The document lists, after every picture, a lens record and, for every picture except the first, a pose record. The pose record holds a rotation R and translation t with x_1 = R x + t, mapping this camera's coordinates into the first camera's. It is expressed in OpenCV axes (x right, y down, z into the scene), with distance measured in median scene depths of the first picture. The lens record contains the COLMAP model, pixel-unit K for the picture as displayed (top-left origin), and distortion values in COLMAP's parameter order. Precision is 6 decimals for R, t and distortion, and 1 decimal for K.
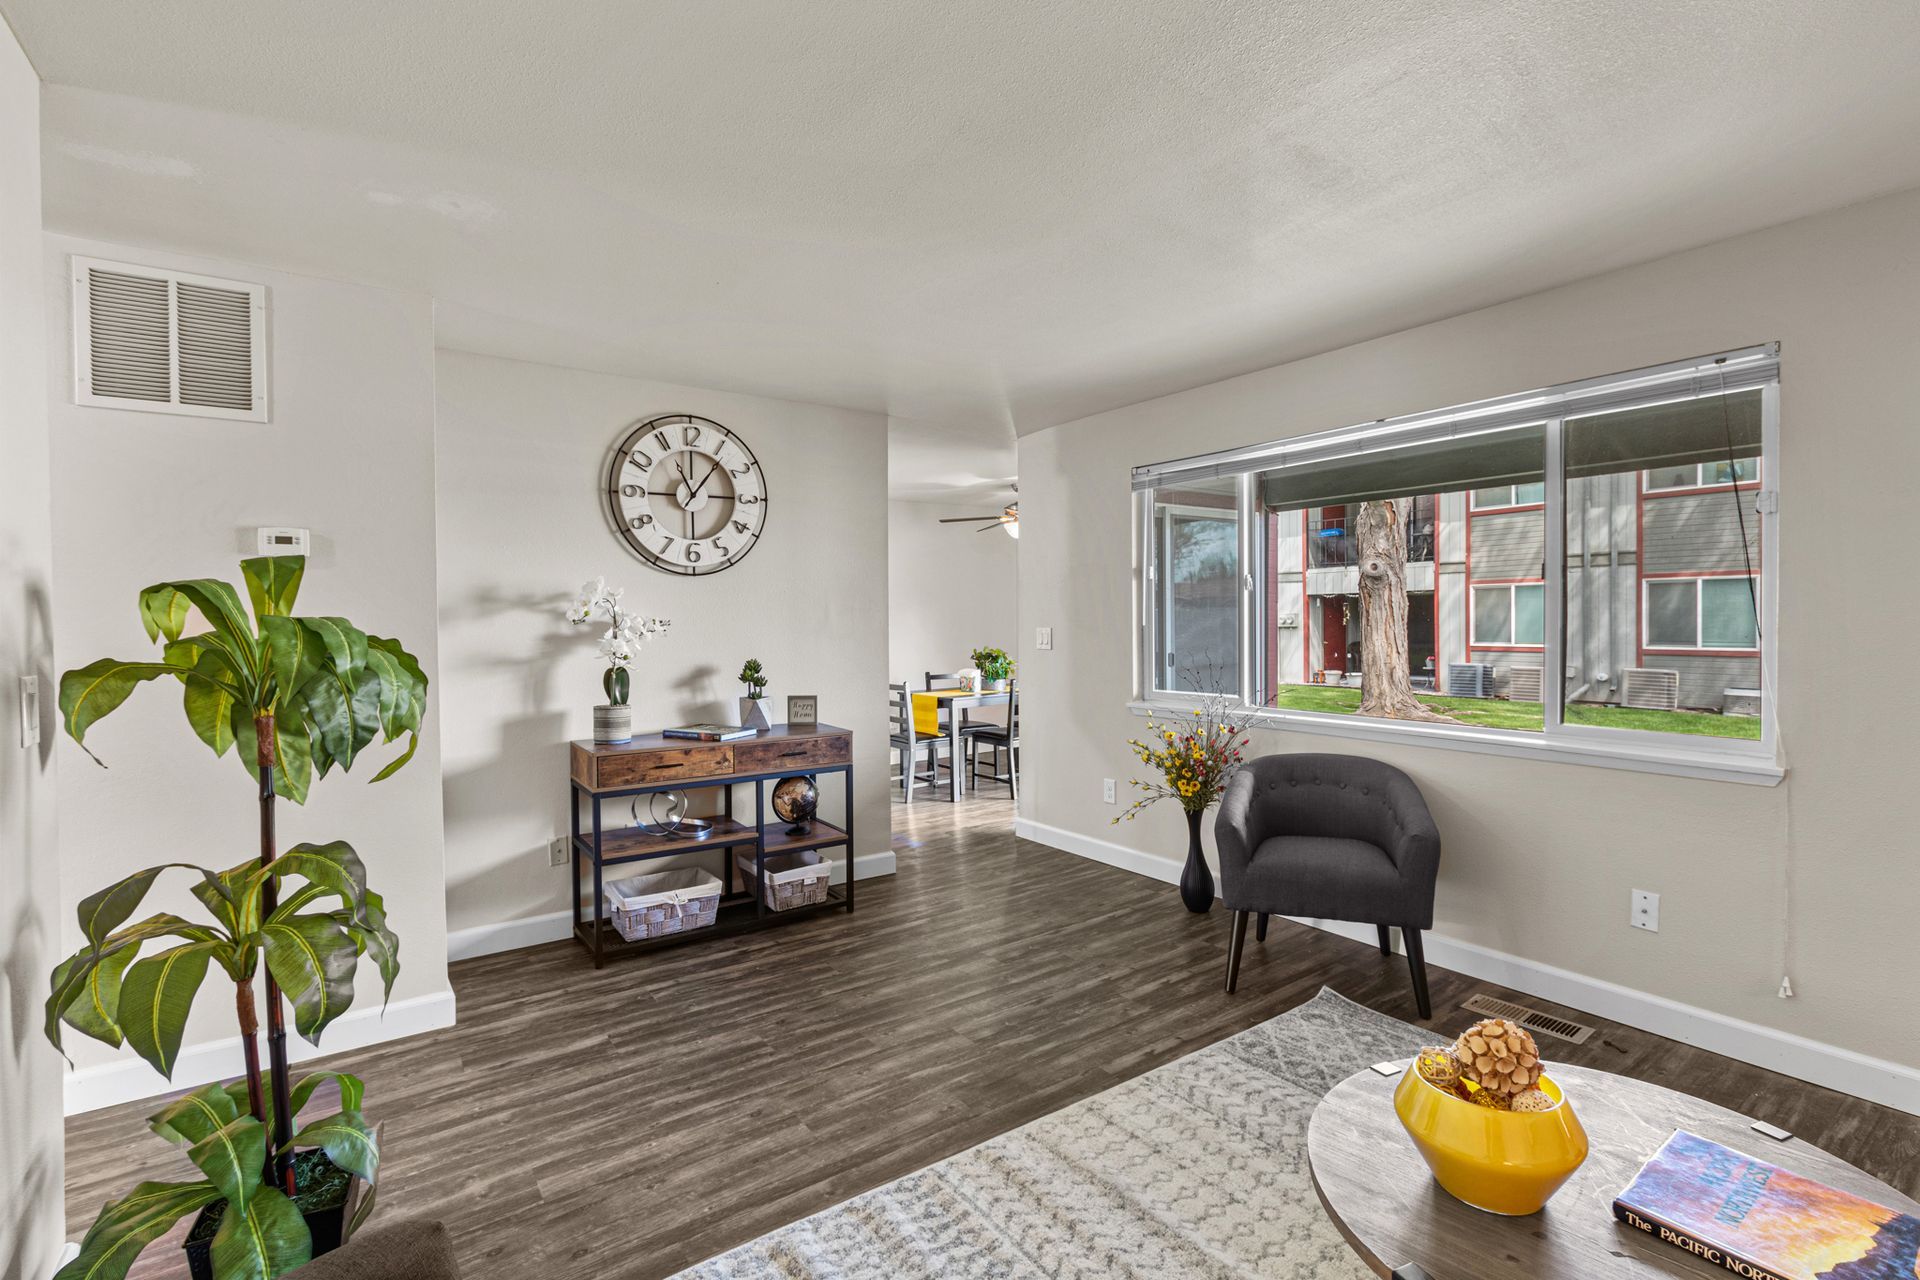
lens RADIAL K [[887.6, 0, 956.6], [0, 887.6, 625.2], [0, 0, 1]] dist [-0.001375, 0.000291]
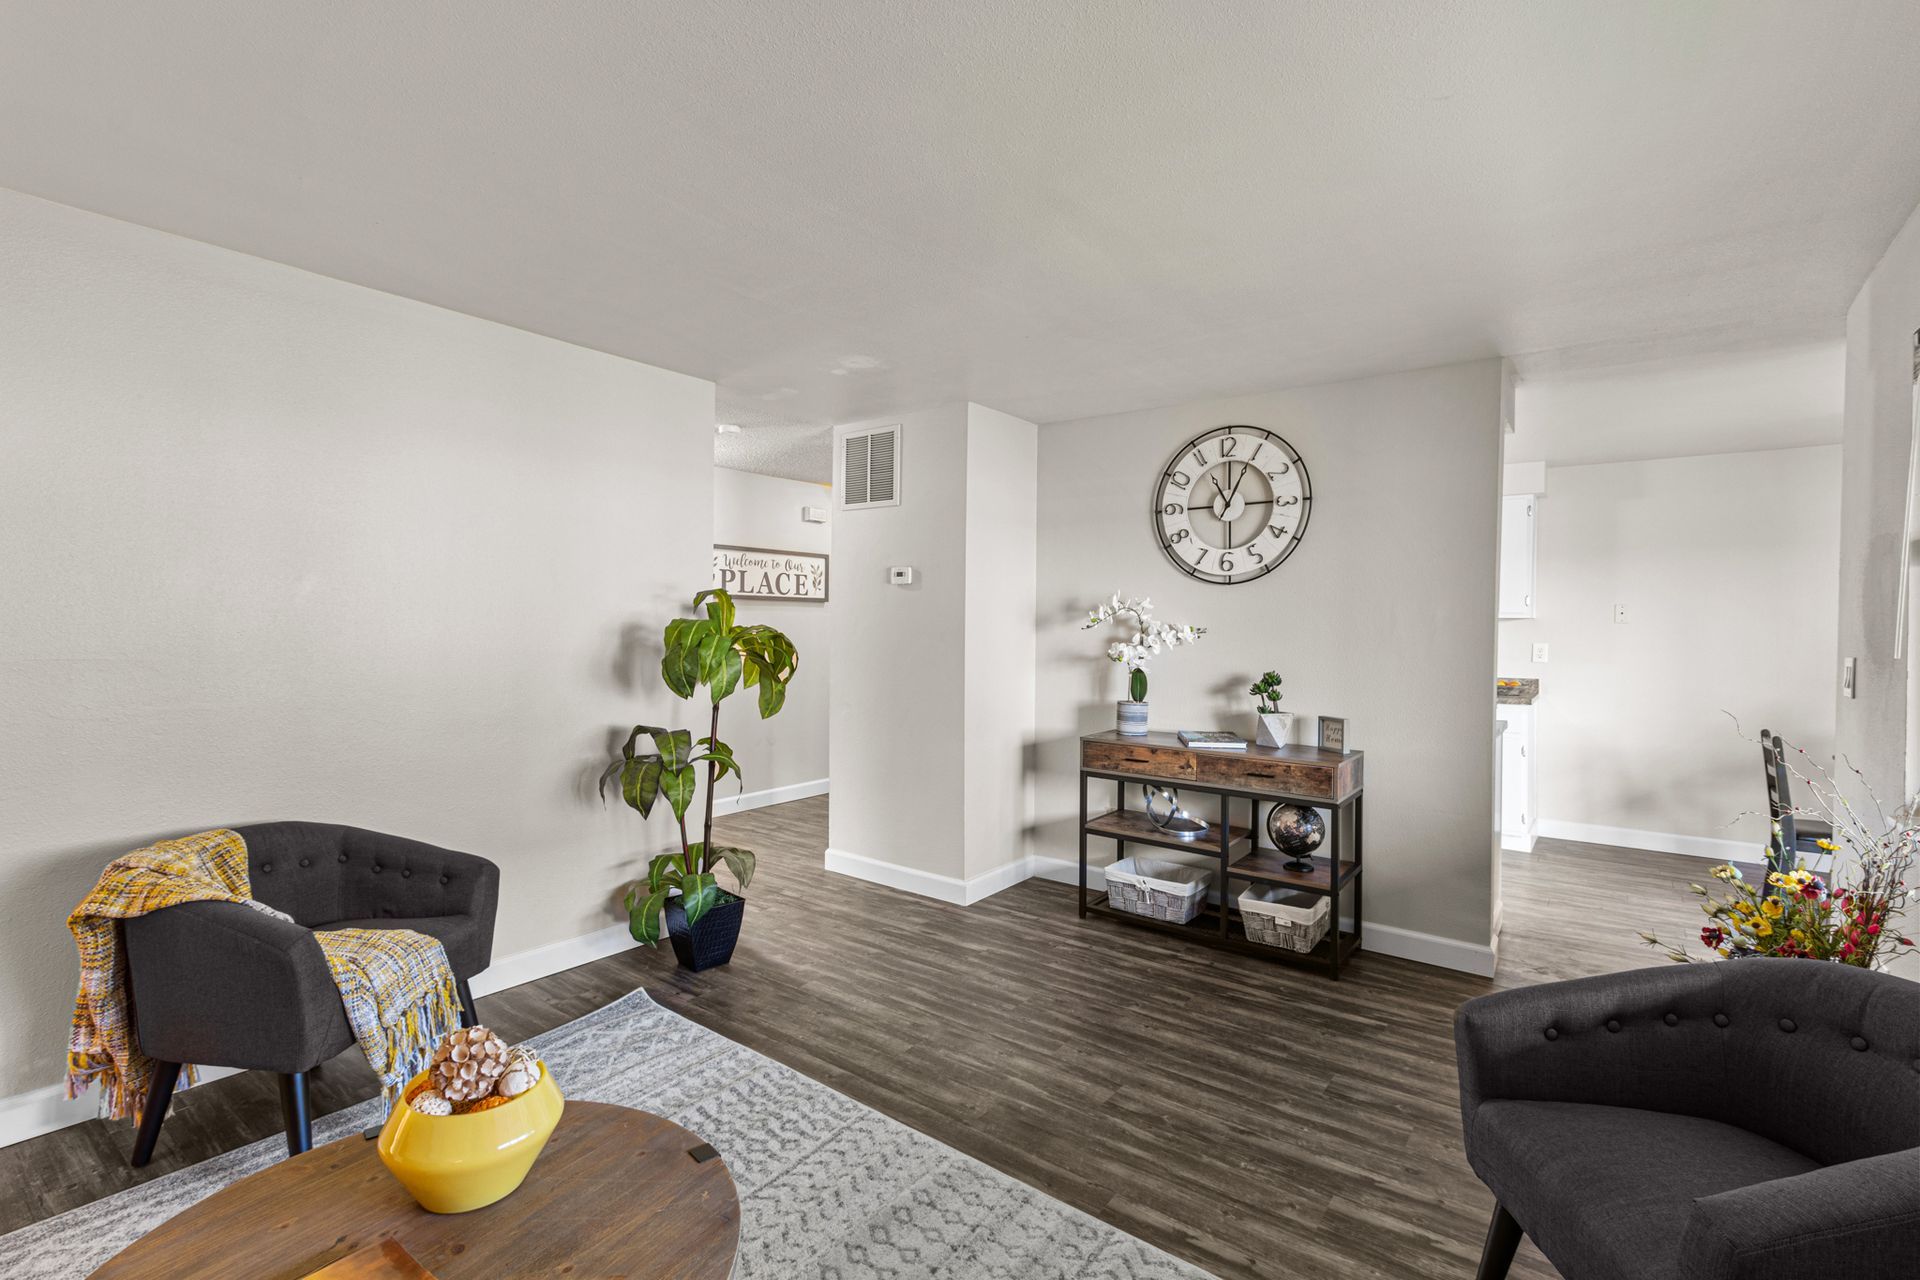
lens RADIAL K [[887.6, 0, 956.6], [0, 887.6, 625.2], [0, 0, 1]] dist [-0.001375, 0.000291]
pose [[0.286192, 0.015881, -0.958041, 0.671556], [-0.022771, 0.999693, 0.009769, -0.014132], [0.957902, 0.019020, 0.286466, 0.477937]]
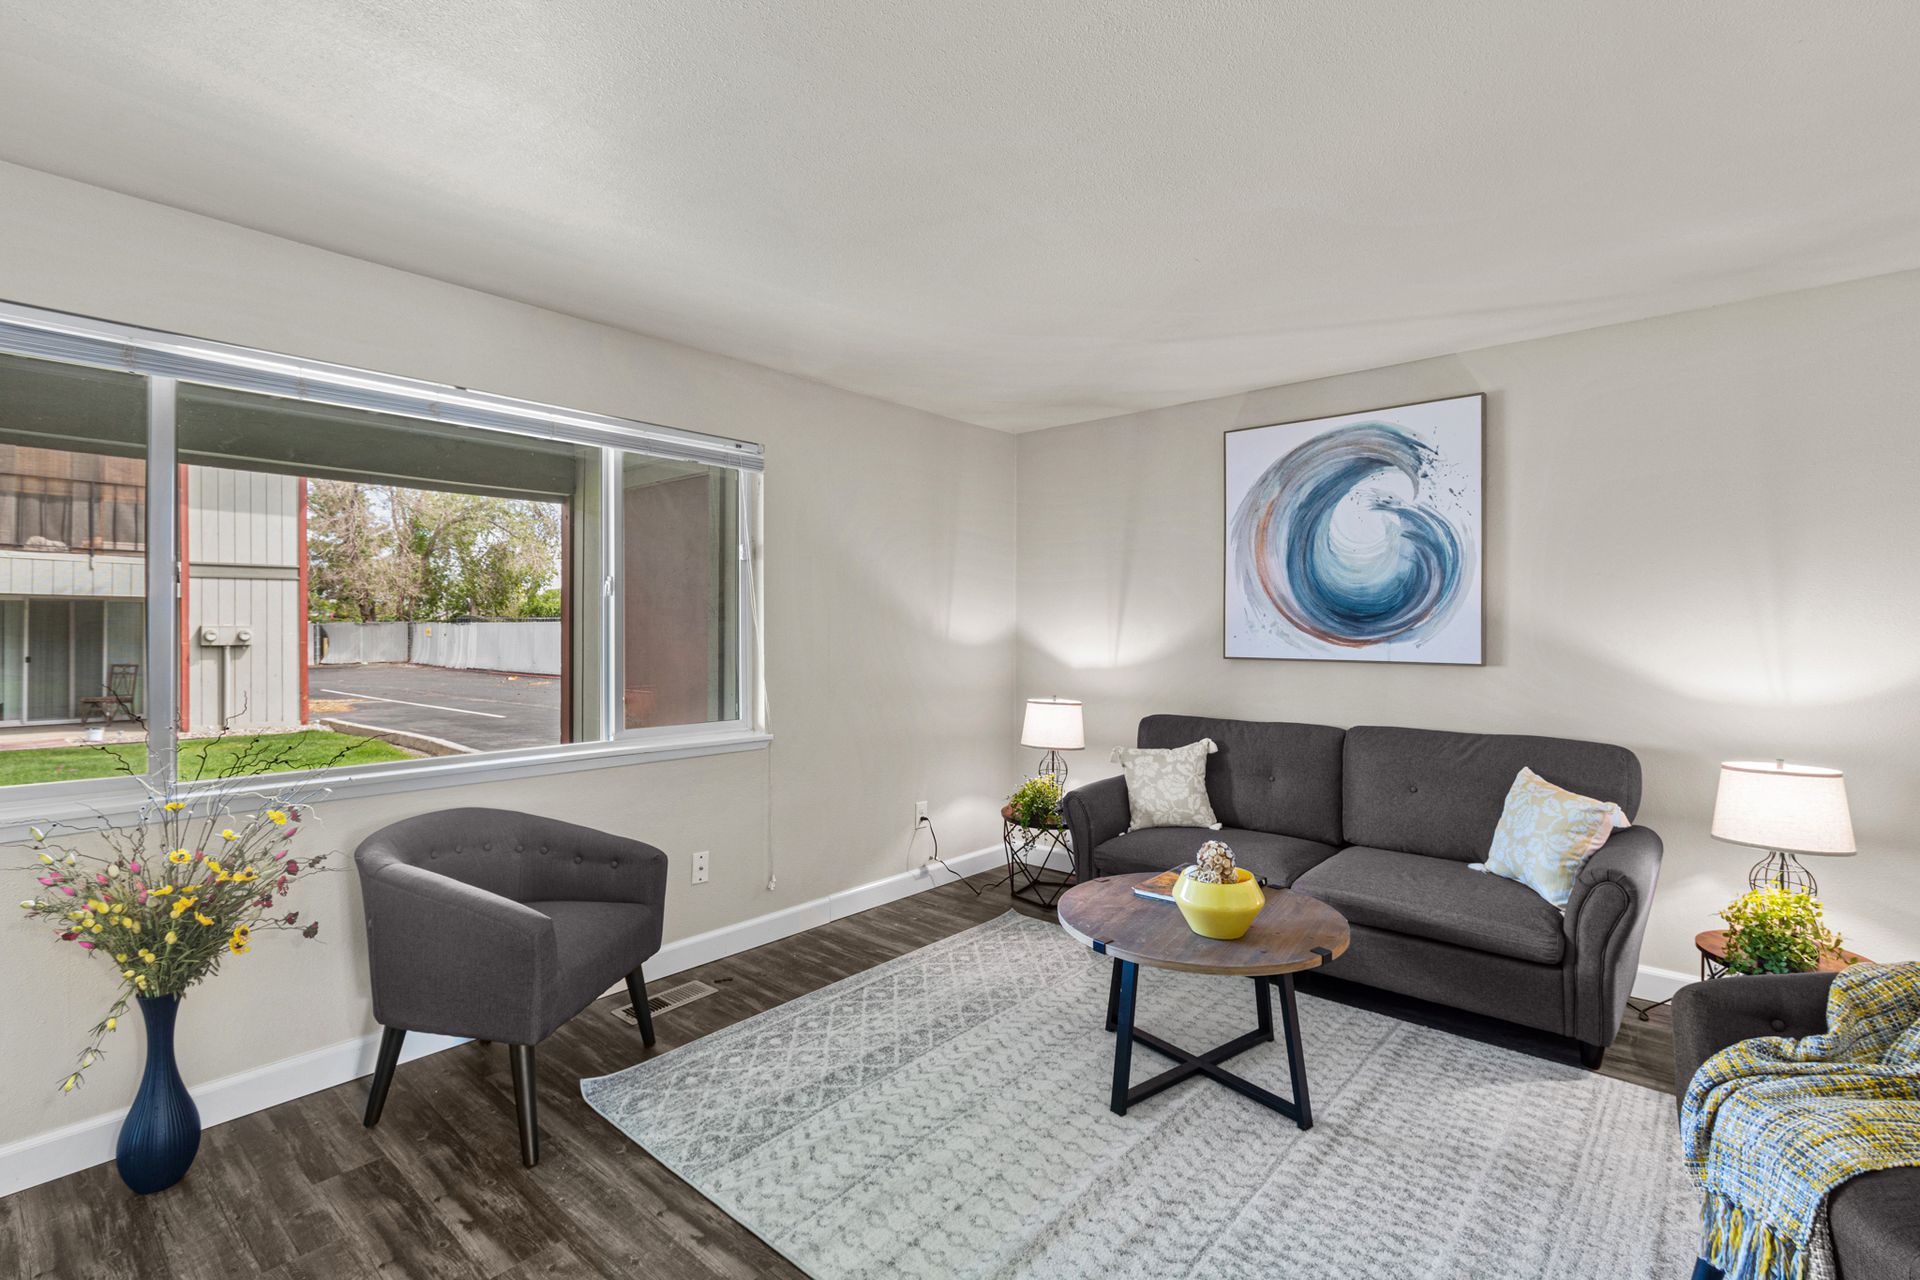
lens RADIAL K [[856.9, 0, 999.6], [0, 856.9, 627.7], [0, 0, 1]] dist [-0.000120, 0.000085]
pose [[-0.247044, 0.007179, 0.968978, -0.403567], [0.013402, 0.999902, -0.003991, -0.001857], [-0.968911, 0.012001, -0.247116, 0.735692]]
